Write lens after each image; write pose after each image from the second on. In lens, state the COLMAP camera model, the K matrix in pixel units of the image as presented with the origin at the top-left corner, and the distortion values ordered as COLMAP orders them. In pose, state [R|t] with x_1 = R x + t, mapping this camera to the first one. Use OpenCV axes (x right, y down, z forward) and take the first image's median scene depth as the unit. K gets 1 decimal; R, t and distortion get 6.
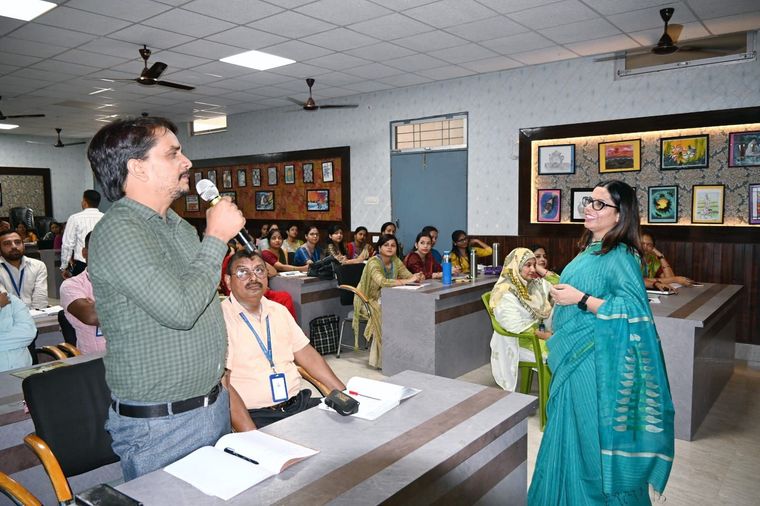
lens RADIAL K [[574.3, 0, 380.3], [0, 574.3, 242.5], [0, 0, 1]] dist [-0.003381, 0.001085]
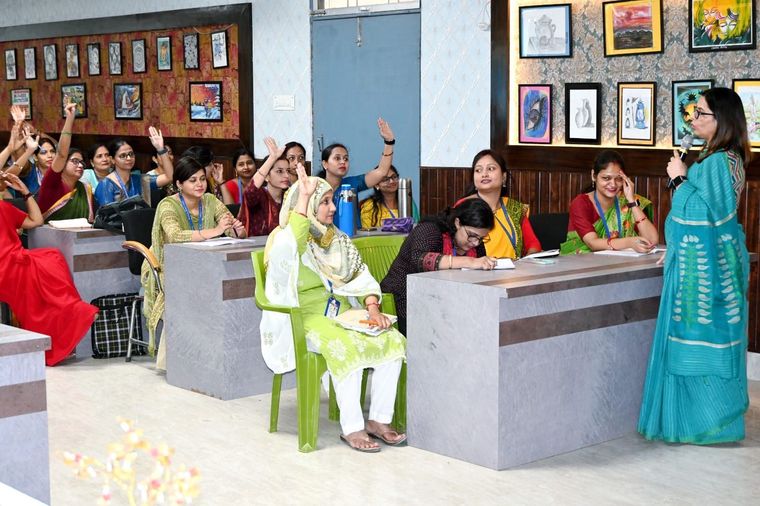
lens RADIAL K [[1275.8, 0, 401.9], [0, 1275.8, 253.3], [0, 0, 1]] dist [0.018080, -0.049827]
pose [[0.989714, 0.022589, -0.141265, 0.341177], [-0.015959, 0.998725, 0.047896, 0.013840], [0.142167, -0.045149, 0.988813, -0.253257]]
